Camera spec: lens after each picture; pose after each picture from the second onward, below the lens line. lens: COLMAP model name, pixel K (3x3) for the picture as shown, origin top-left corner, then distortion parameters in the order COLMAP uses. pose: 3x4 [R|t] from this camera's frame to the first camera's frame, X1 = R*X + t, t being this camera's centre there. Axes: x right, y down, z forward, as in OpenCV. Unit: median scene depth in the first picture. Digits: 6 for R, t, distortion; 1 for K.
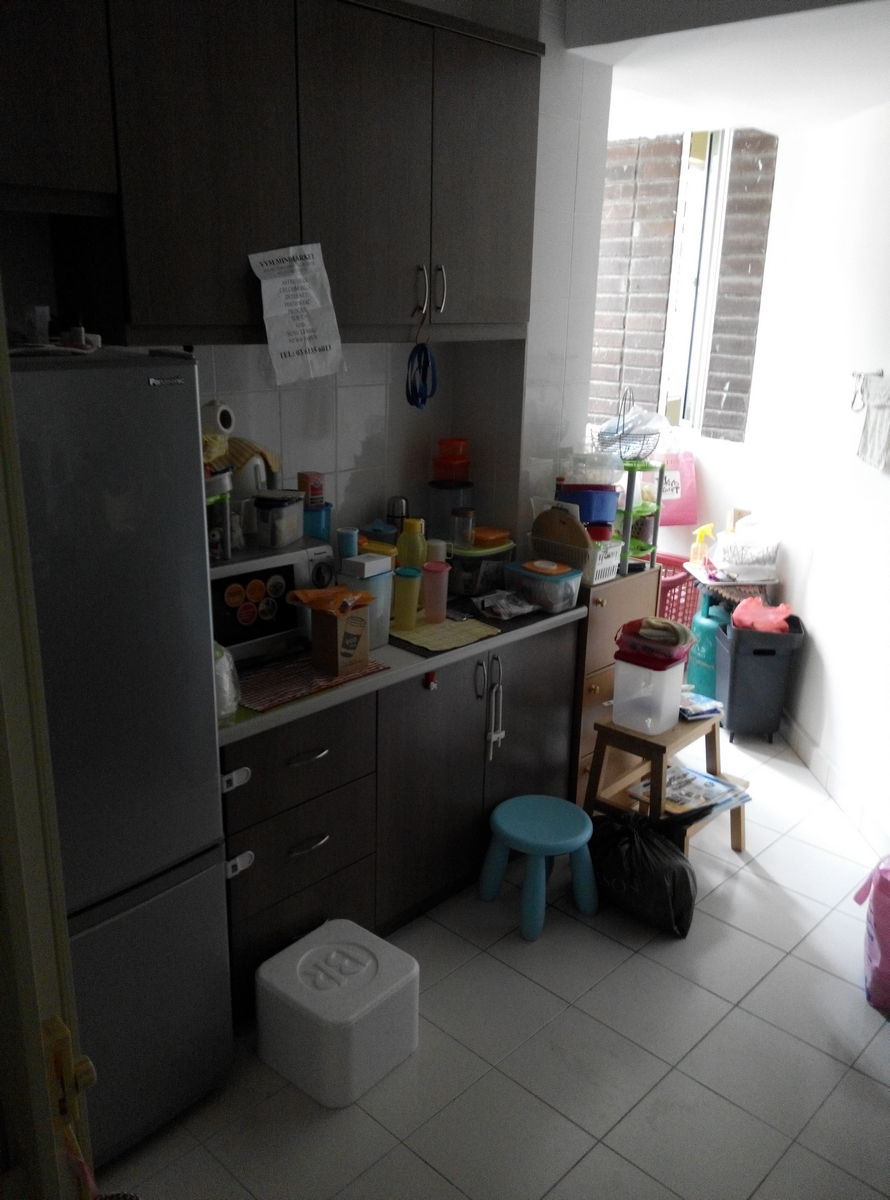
lens RADIAL K [[977.6, 0, 431.7], [0, 977.6, 598.7], [0, 0, 1]] dist [0.144690, -0.267541]
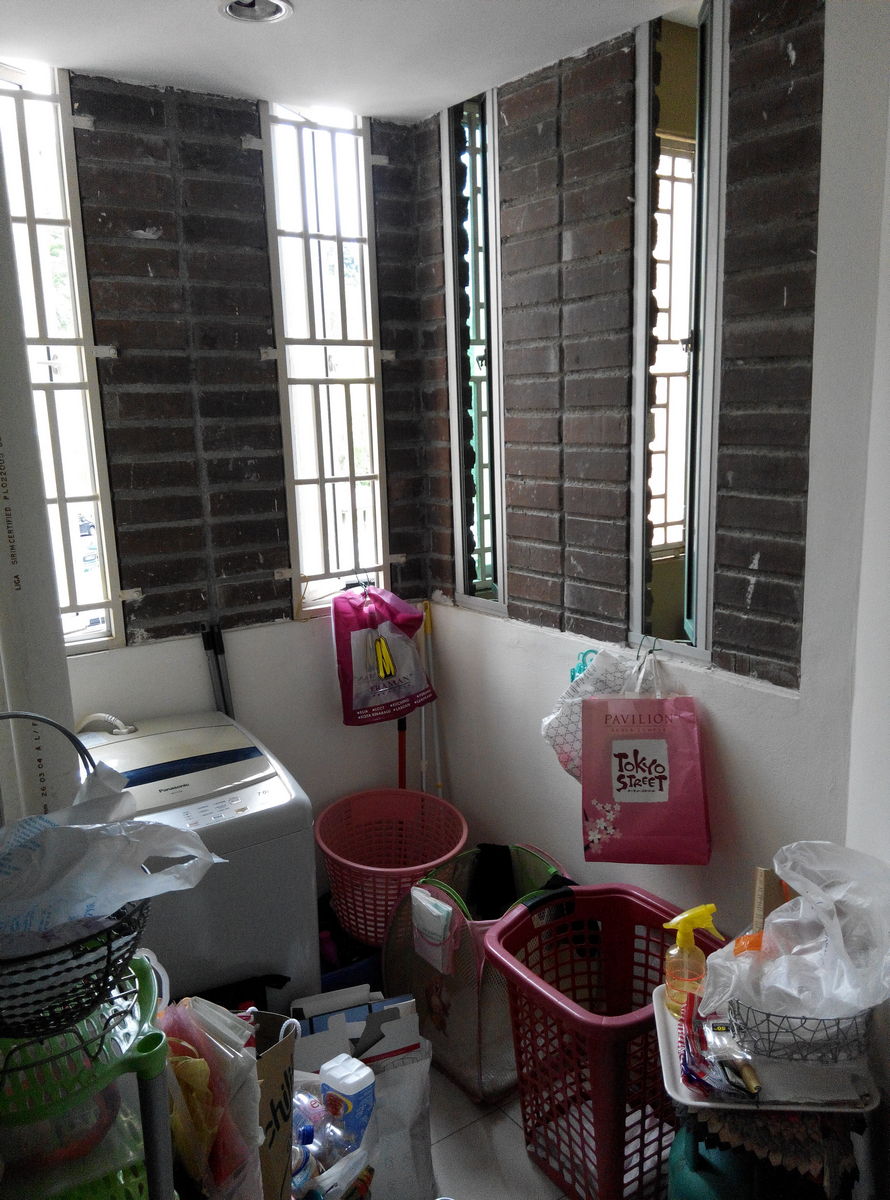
lens RADIAL K [[959.1, 0, 445.0], [0, 959.1, 600.0], [0, 0, 1]] dist [0.142024, -0.211891]
pose [[0.981934, -0.013369, -0.188751, 0.224535], [-0.006029, 0.994785, -0.101820, -0.140448], [0.189127, 0.101118, 0.976732, 0.509220]]
